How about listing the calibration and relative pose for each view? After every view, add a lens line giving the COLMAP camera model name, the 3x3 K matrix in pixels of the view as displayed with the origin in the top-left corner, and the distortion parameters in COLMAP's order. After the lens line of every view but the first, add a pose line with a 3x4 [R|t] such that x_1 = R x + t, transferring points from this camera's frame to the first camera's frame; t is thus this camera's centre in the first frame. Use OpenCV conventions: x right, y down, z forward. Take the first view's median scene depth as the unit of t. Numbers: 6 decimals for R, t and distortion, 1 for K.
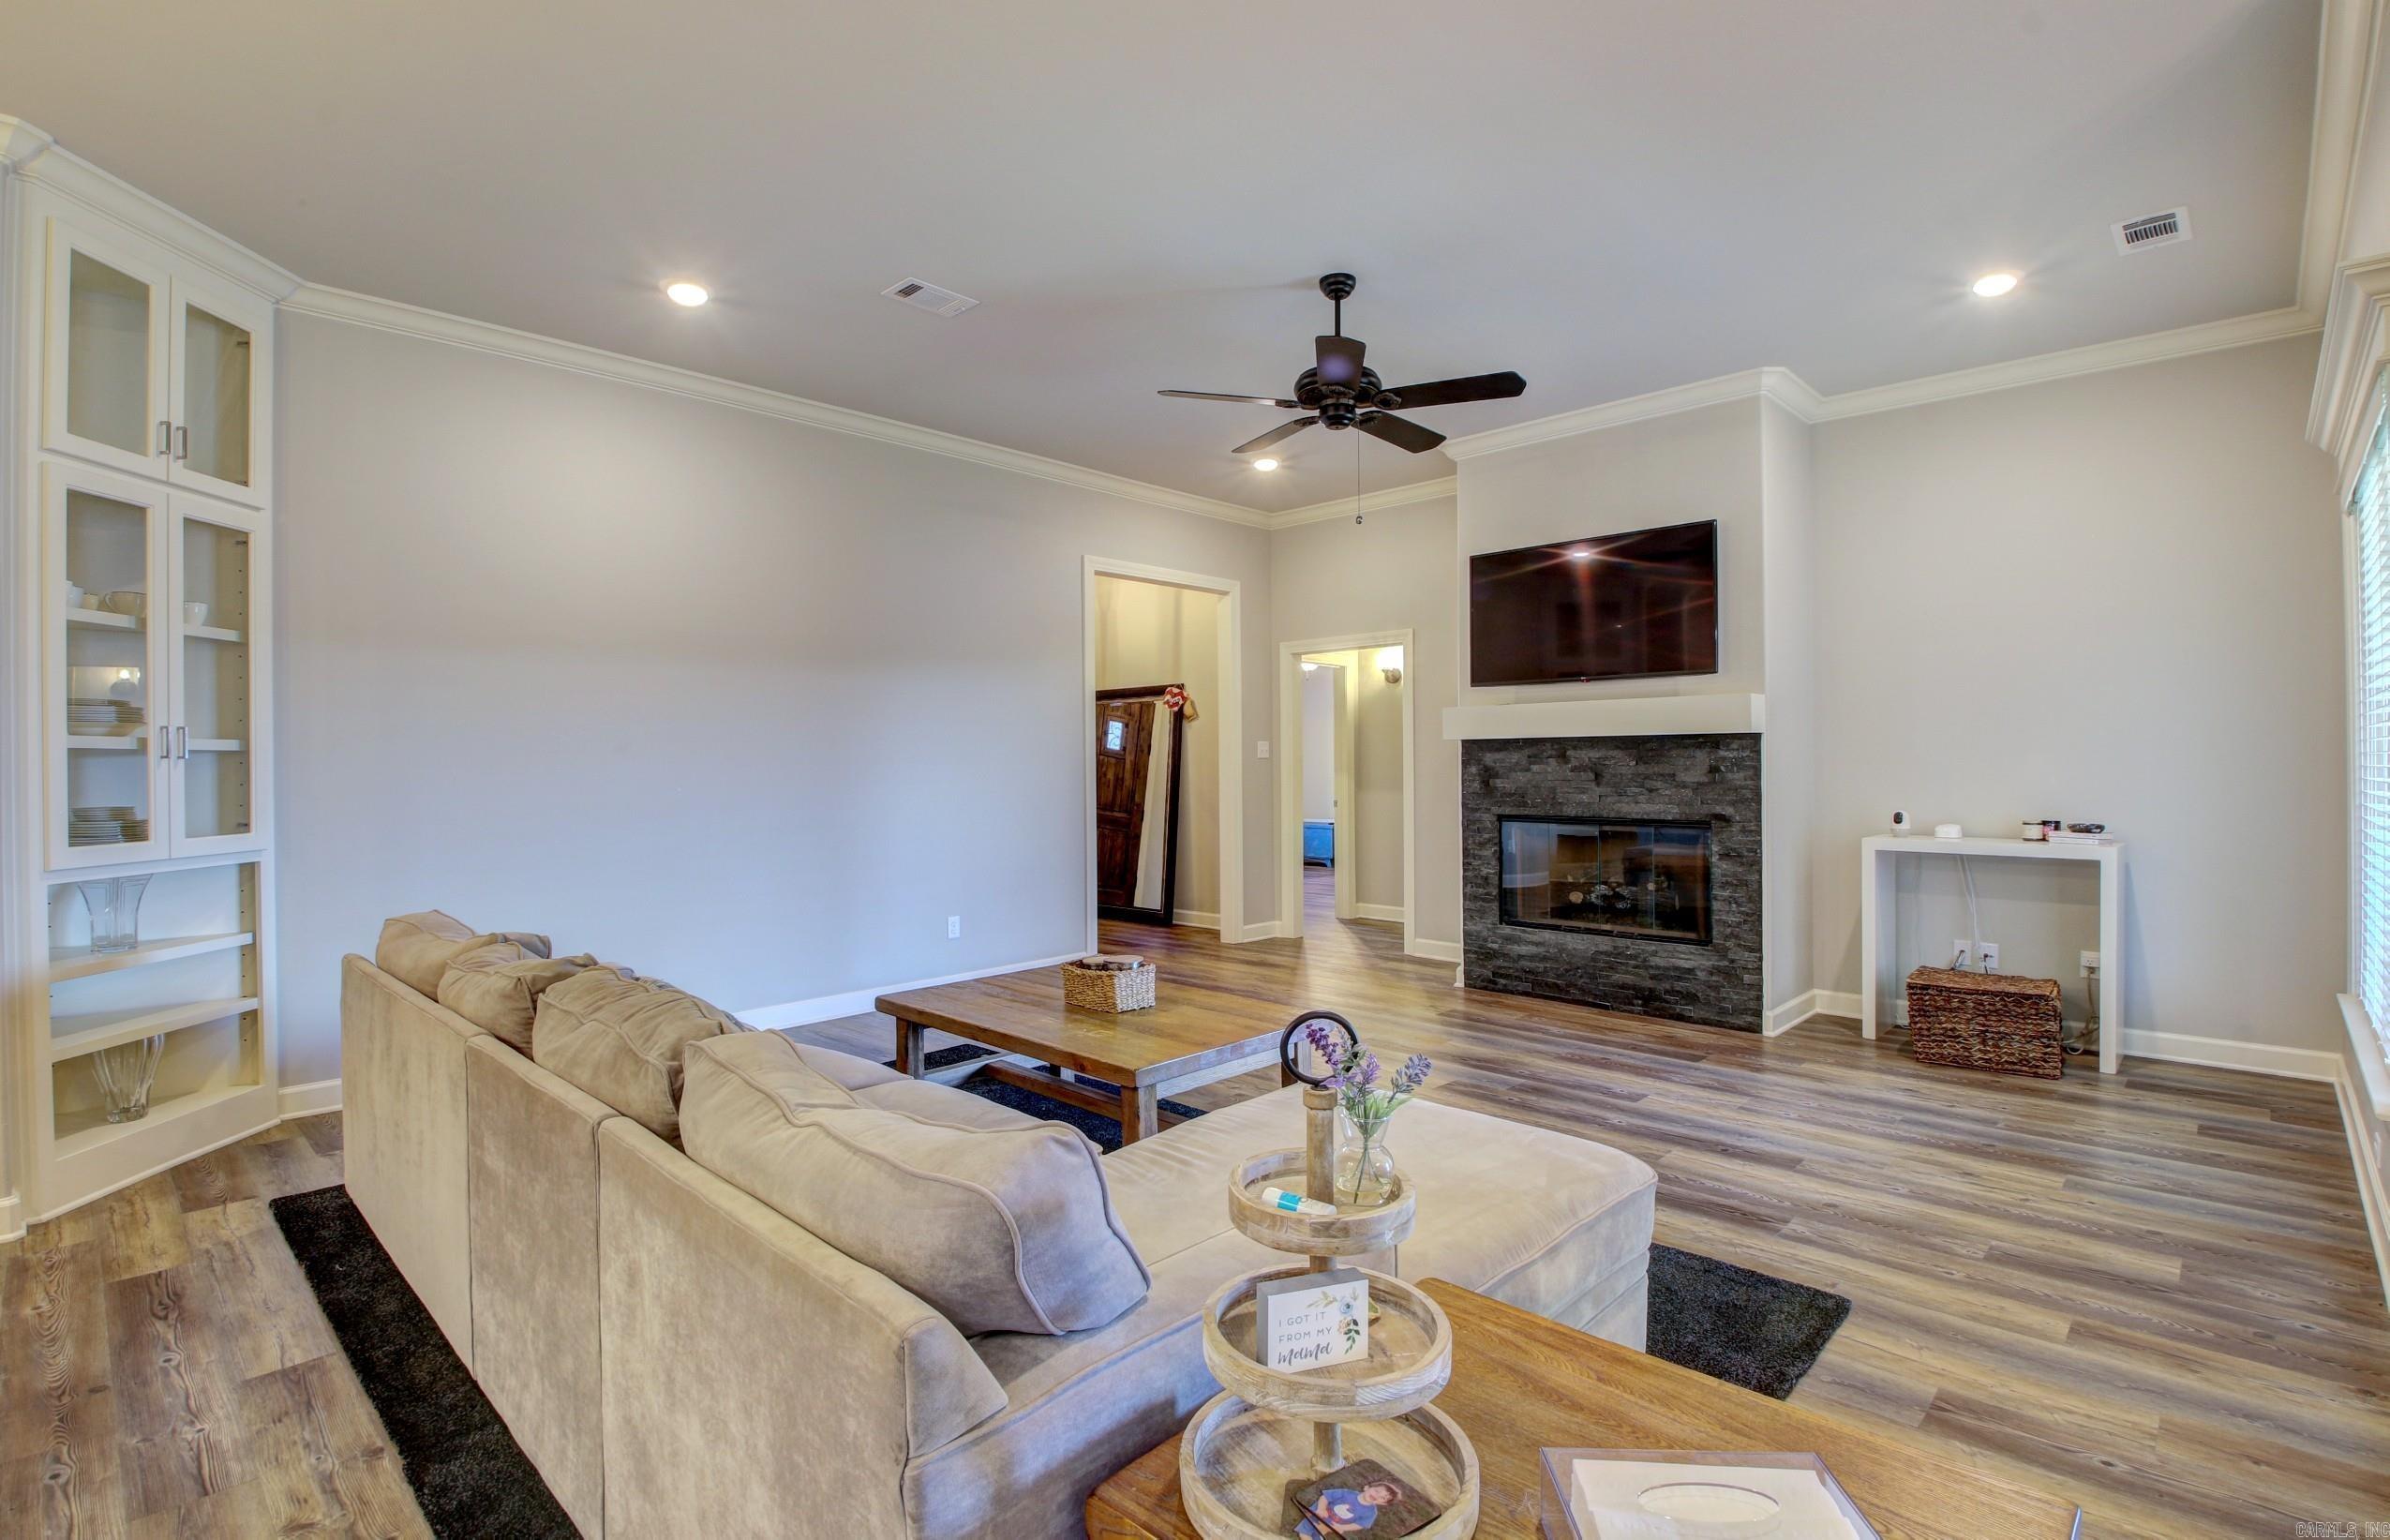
lens RADIAL K [[1103.6, 0, 1164.8], [0, 1103.6, 756.9], [0, 0, 1]] dist [0.003106, -0.020376]
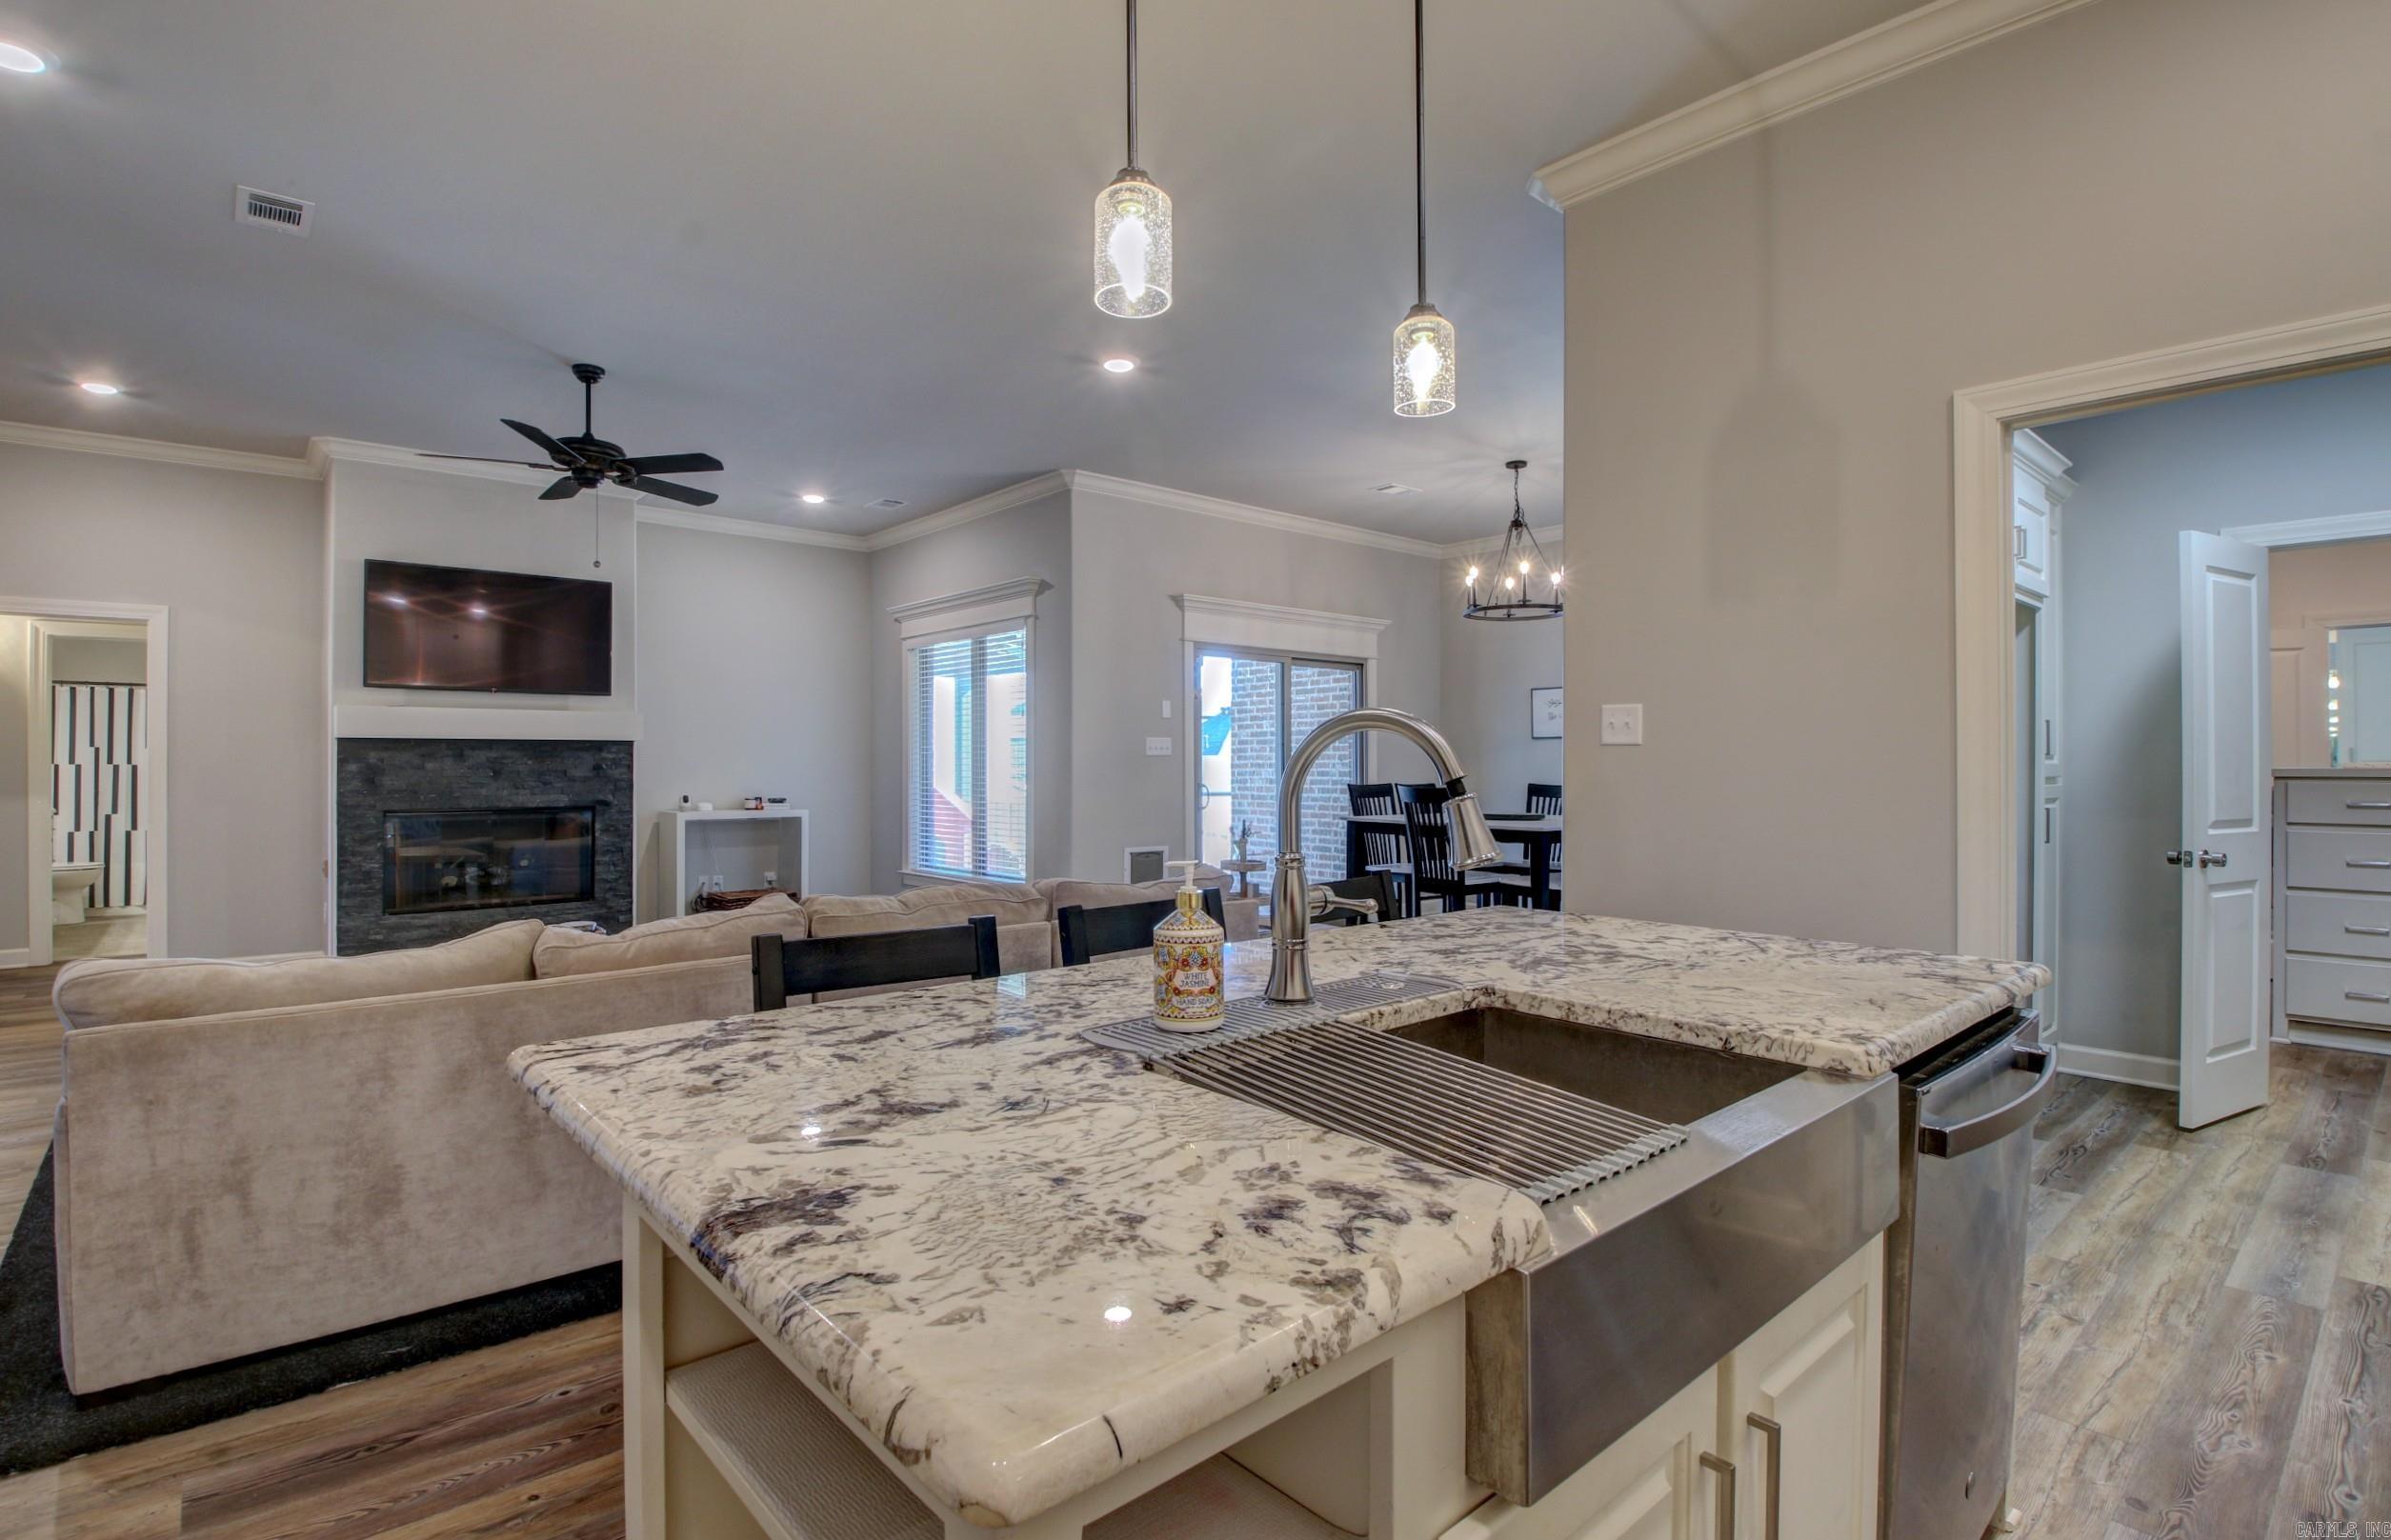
lens RADIAL K [[1137.6, 0, 1231.3], [0, 1137.6, 757.2], [0, 0, 1]] dist [-0.030397, -0.000423]
pose [[0.043286, 0.011196, 0.999000, -0.847583], [-0.004009, 0.999931, -0.011032, 0.011698], [-0.999055, -0.003527, 0.043328, 0.176968]]
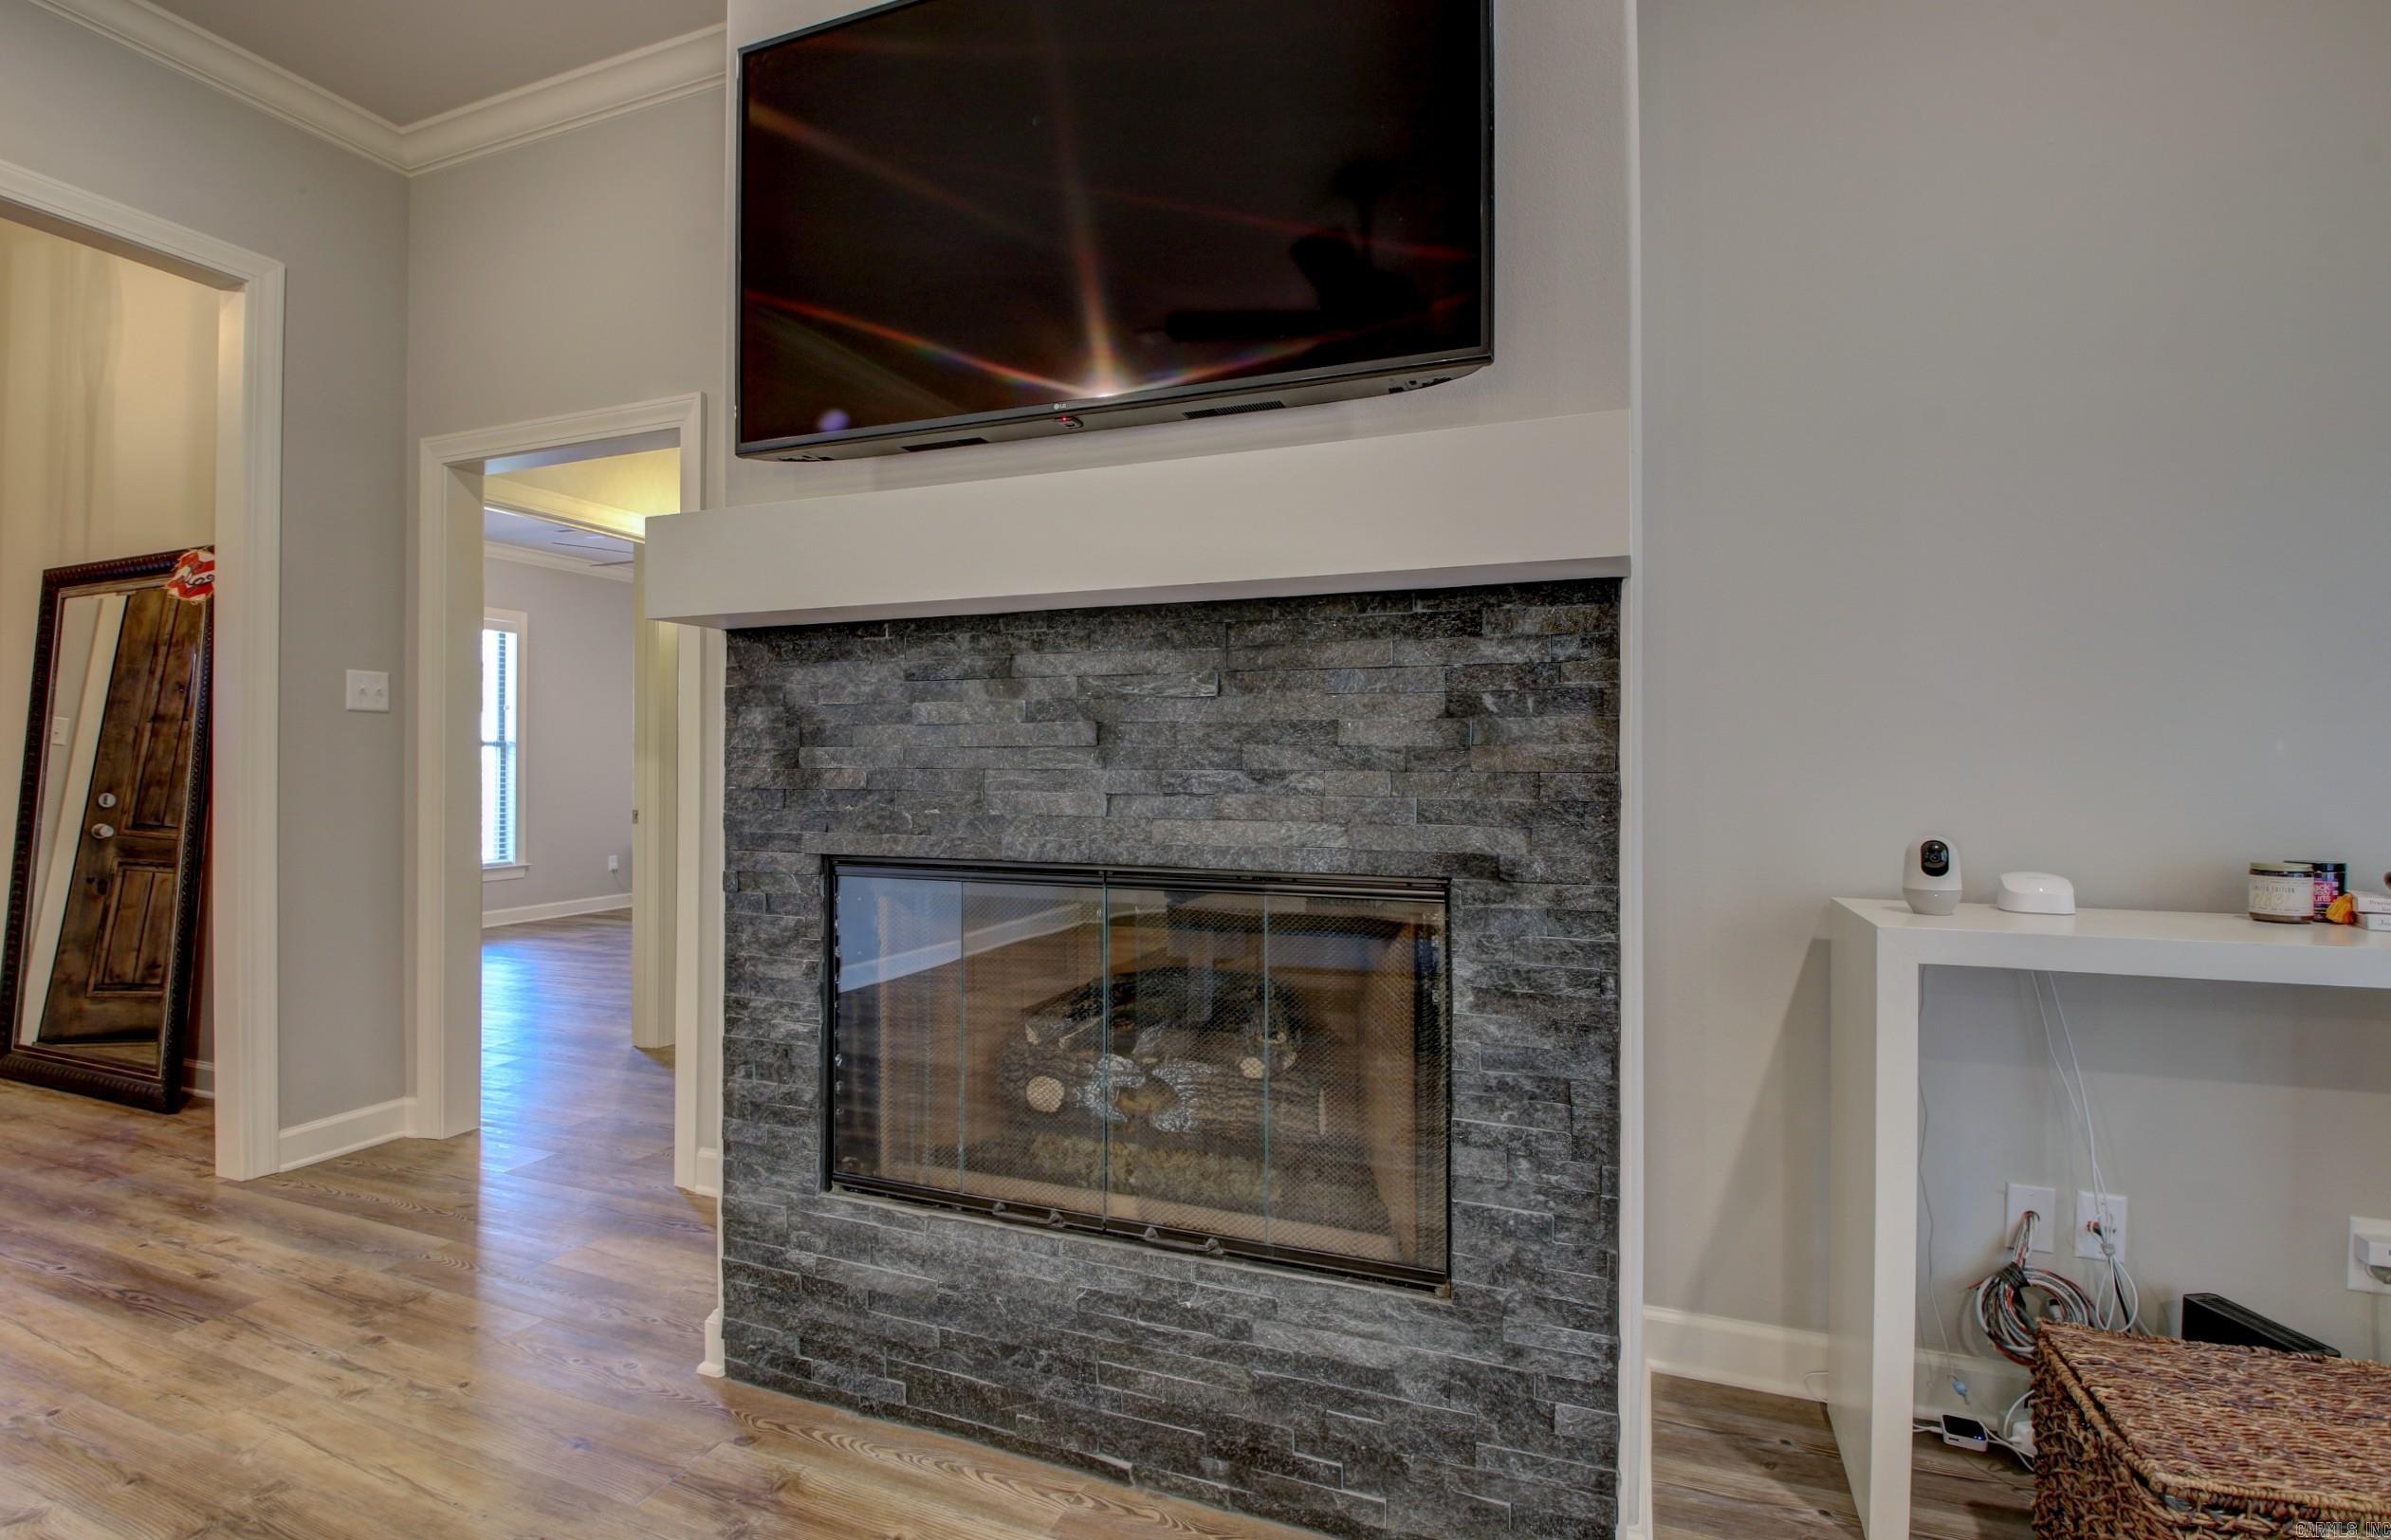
lens RADIAL K [[1123.0, 0, 1186.8], [0, 1123.0, 757.6], [0, 0, 1]] dist [0.025910, -0.033760]
pose [[0.915513, 0.012540, 0.402092, 0.312264], [-0.010516, 0.999918, -0.007241, 0.029041], [-0.402150, 0.002401, 0.915571, 0.763415]]
